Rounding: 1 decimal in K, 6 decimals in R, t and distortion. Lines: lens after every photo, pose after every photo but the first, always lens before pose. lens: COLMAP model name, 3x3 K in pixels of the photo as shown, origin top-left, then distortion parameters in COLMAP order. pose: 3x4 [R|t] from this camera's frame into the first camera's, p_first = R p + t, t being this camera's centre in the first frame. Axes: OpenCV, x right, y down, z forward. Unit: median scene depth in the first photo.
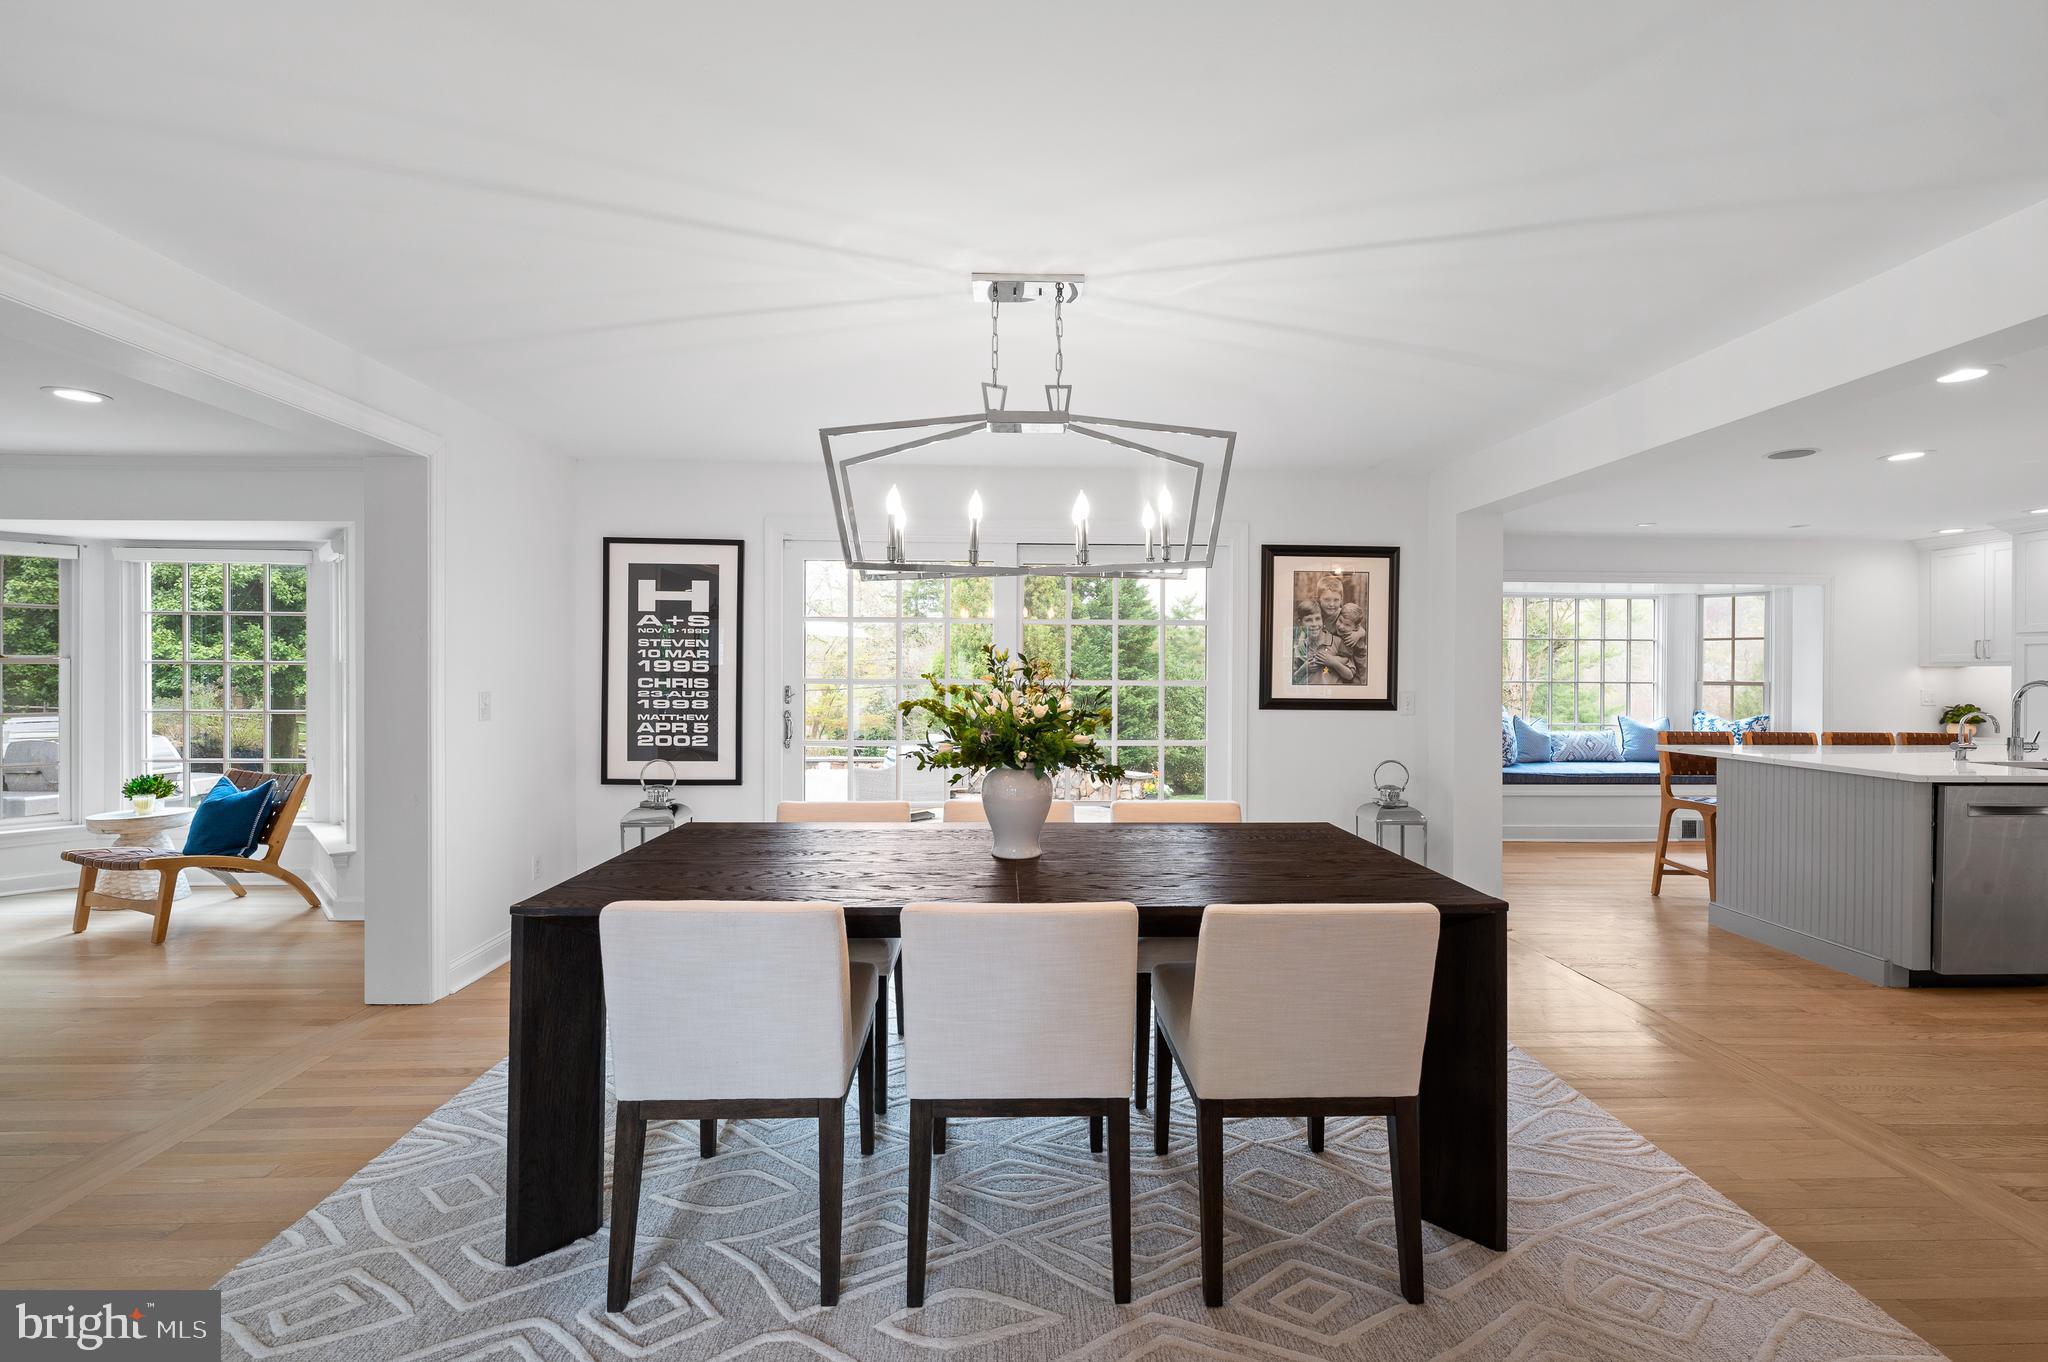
lens RADIAL K [[826.0, 0, 1026.6], [0, 826.0, 675.9], [0, 0, 1]] dist [-0.000347, 0.000269]
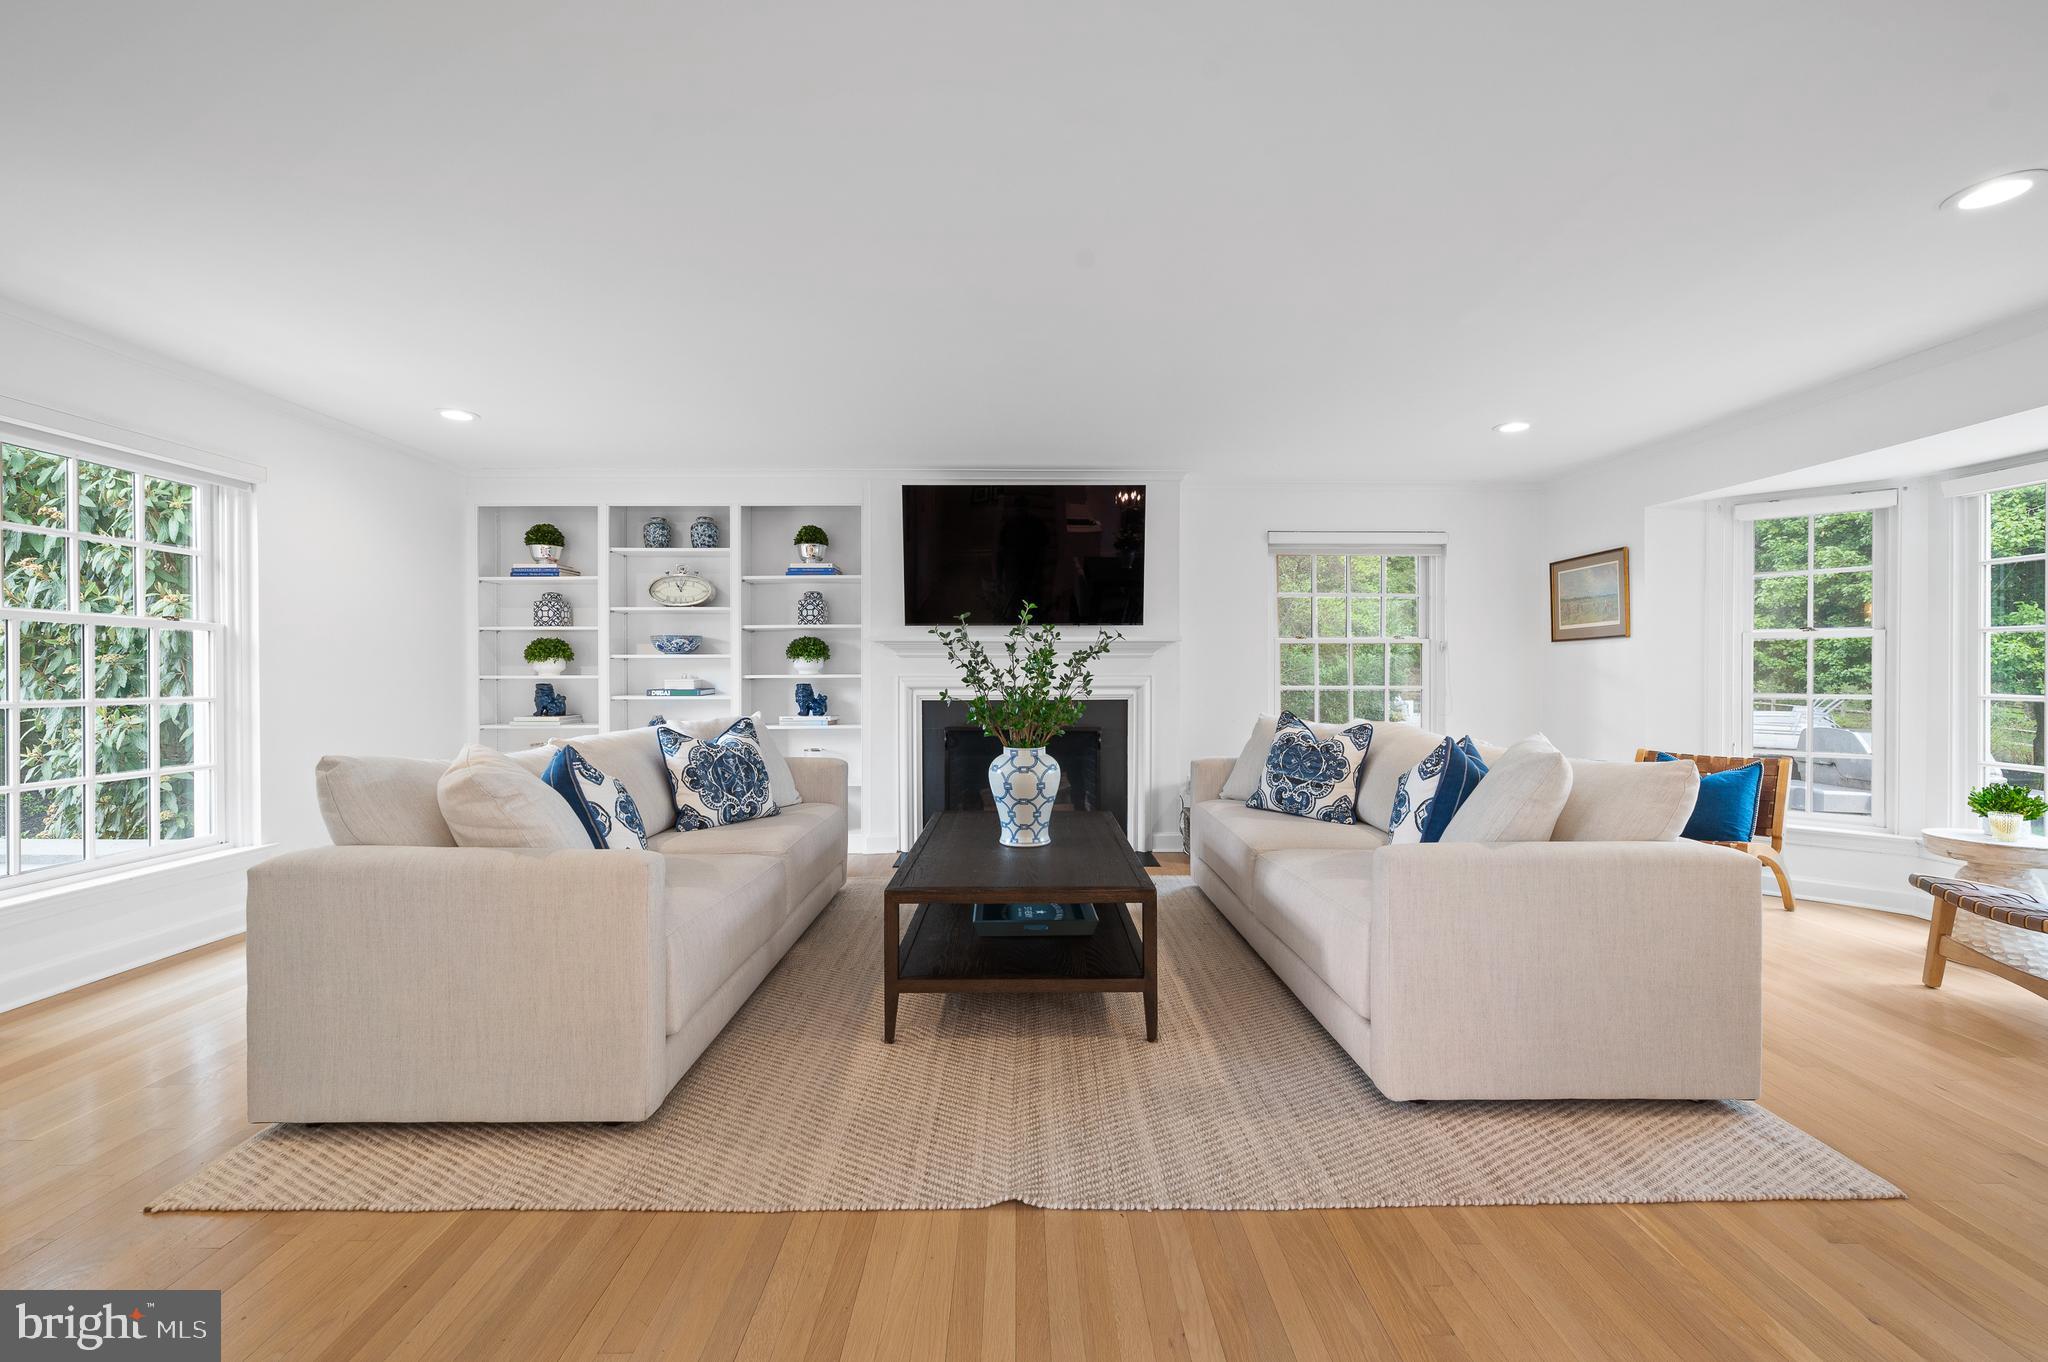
lens RADIAL K [[833.9, 0, 1028.8], [0, 833.9, 670.7], [0, 0, 1]] dist [-0.000557, 0.000151]
pose [[-0.021232, -0.004690, -0.999764, -0.356857], [-0.006068, 0.999971, -0.004562, 0.032907], [0.999756, 0.005970, -0.021260, 0.192007]]
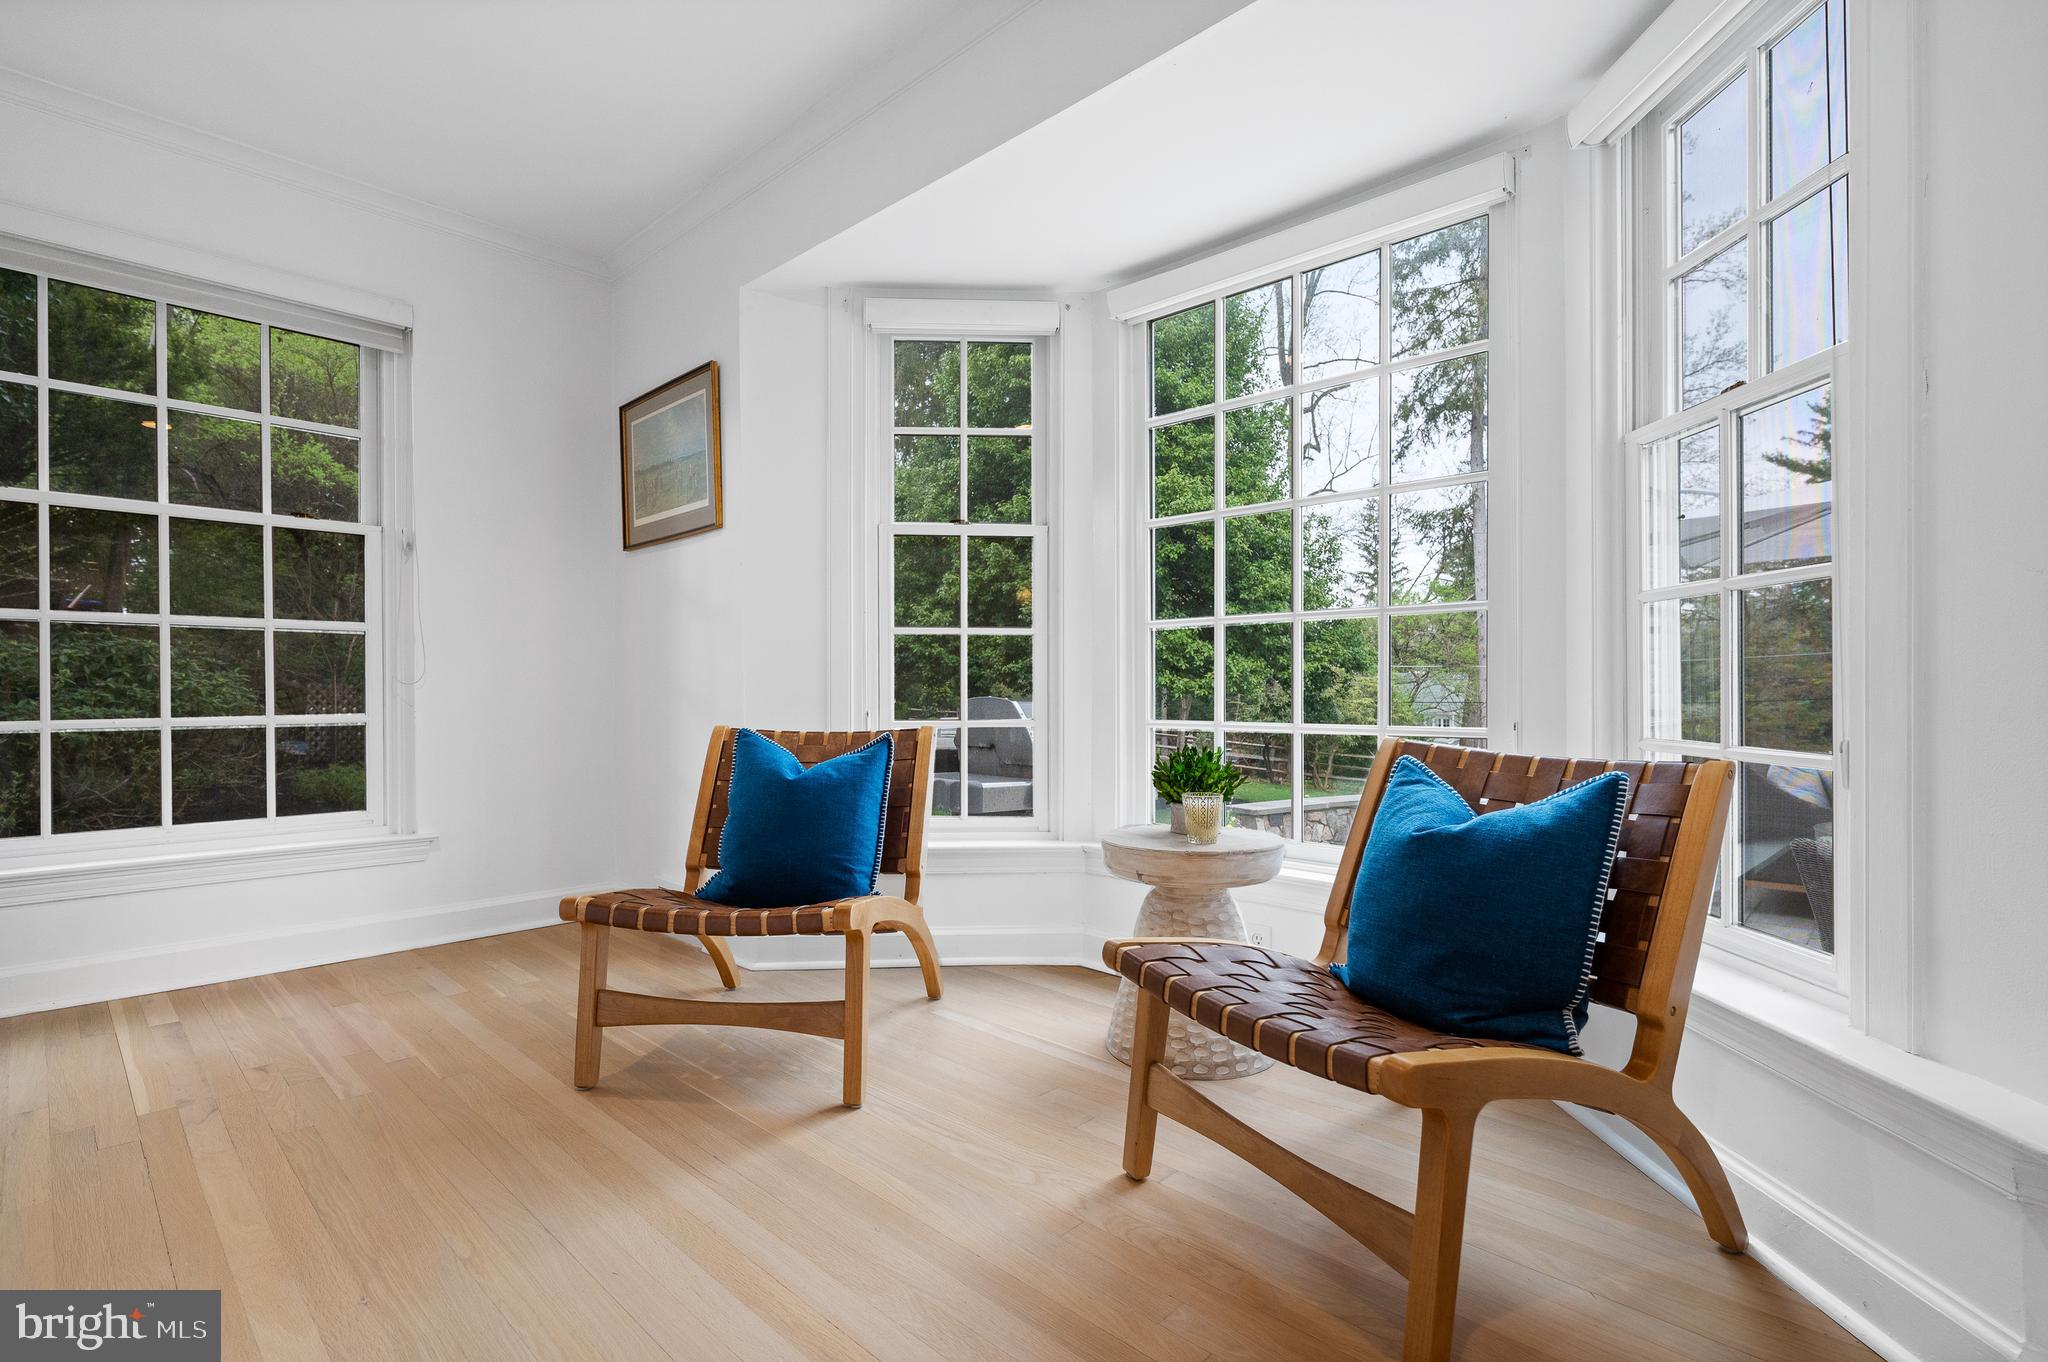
lens RADIAL K [[950.9, 0, 1024.6], [0, 950.9, 691.9], [0, 0, 1]] dist [0.000510, 0.000385]
pose [[0.699393, -0.003852, -0.714727, -0.831445], [0.000975, 0.999990, -0.004436, 0.100592], [0.714737, 0.002406, 0.699389, 0.638178]]
